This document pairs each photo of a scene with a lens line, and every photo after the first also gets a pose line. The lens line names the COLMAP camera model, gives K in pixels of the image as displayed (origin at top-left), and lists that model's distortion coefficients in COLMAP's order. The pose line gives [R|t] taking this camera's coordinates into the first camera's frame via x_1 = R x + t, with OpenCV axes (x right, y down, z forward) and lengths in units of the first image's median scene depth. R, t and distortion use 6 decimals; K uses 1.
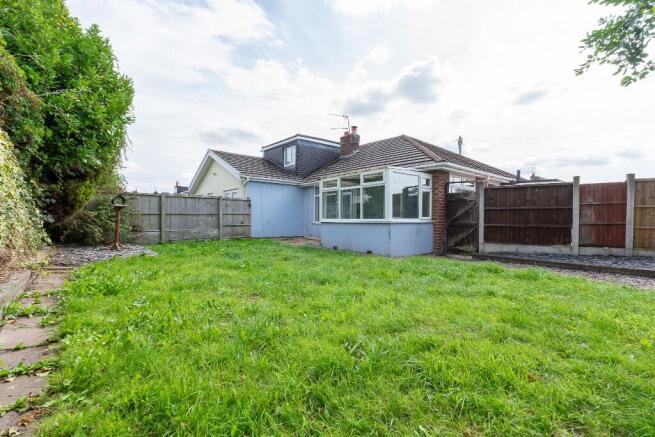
lens RADIAL K [[288.2, 0, 327.5], [0, 288.2, 218.5], [0, 0, 1]] dist [0.001403, 0.000138]
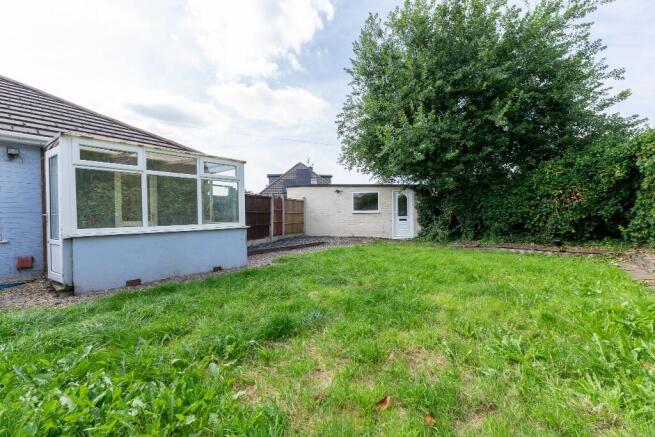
lens RADIAL K [[288.2, 0, 327.5], [0, 288.2, 218.5], [0, 0, 1]] dist [0.001403, 0.000138]
pose [[-0.183110, 0.000647, 0.983092, -0.594103], [0.058142, 0.998257, 0.010172, 0.000404], [-0.981372, 0.059021, -0.182828, 0.808722]]
